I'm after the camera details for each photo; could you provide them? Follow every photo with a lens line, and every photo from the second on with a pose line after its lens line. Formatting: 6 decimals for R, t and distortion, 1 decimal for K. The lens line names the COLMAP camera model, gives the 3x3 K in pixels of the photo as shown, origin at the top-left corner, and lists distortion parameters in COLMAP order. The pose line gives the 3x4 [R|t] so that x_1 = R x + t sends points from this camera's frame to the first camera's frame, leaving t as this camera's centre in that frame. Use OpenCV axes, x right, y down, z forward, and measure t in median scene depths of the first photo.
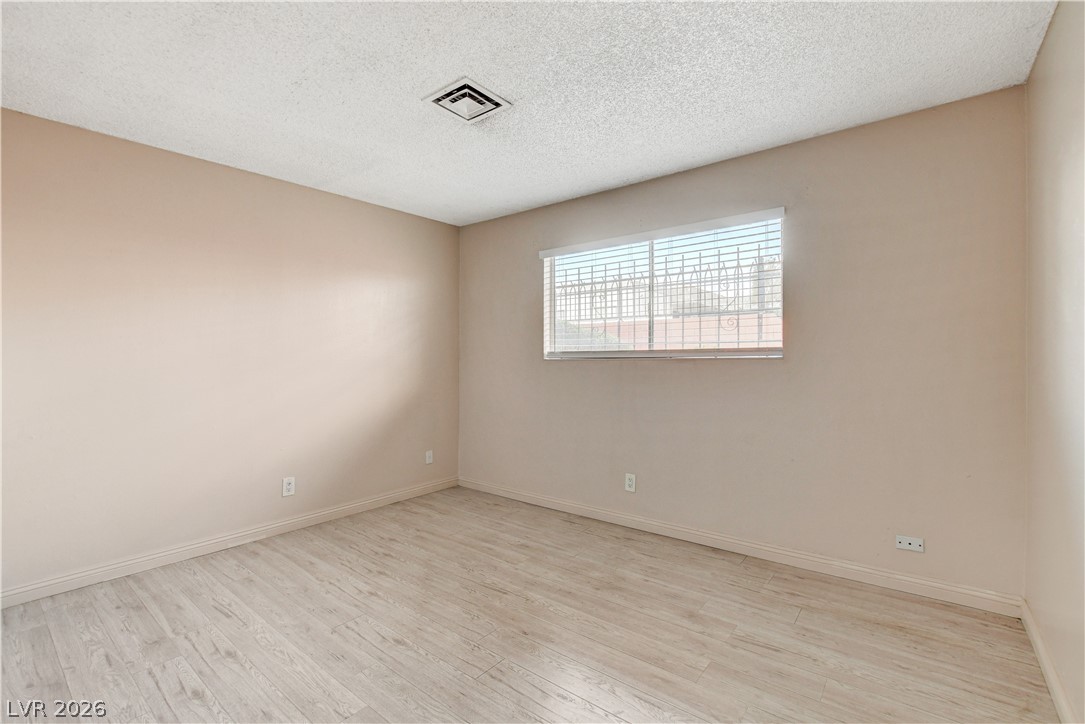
lens RADIAL K [[474.7, 0, 538.5], [0, 474.7, 360.3], [0, 0, 1]] dist [-0.018609, 0.001968]
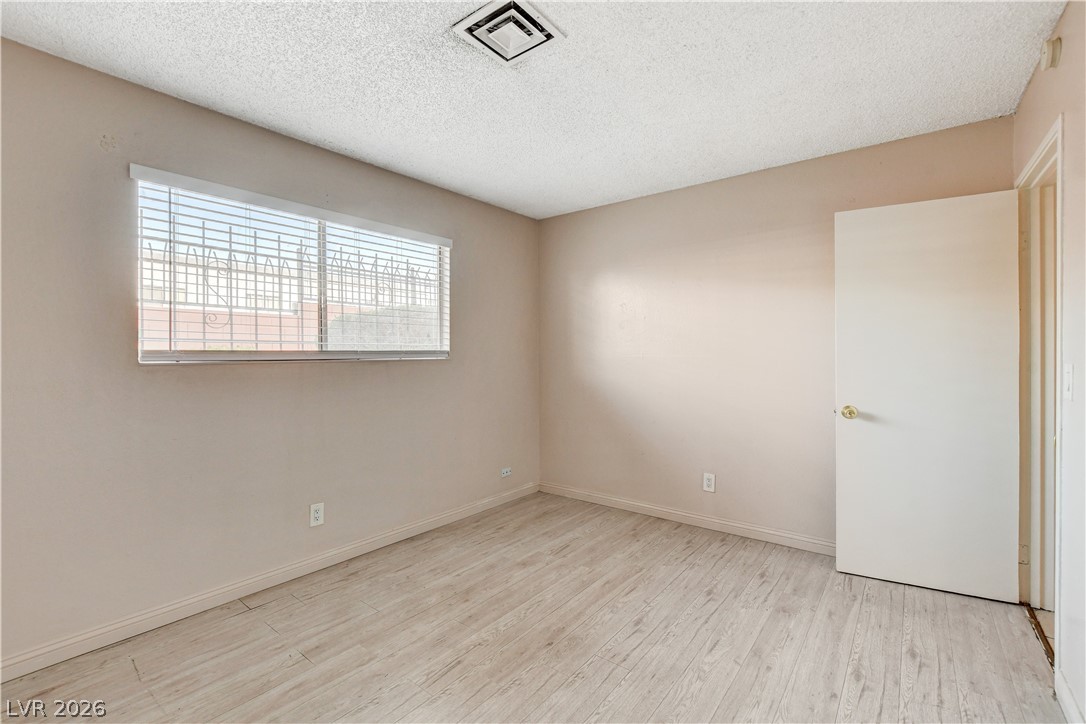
lens RADIAL K [[475.1, 0, 537.9], [0, 475.1, 359.0], [0, 0, 1]] dist [-0.018609, 0.001968]
pose [[-0.002007, -0.003137, 0.999993, -0.727905], [0.006556, 0.999974, 0.003150, -0.008127], [-0.999976, 0.006562, -0.001987, 0.745097]]
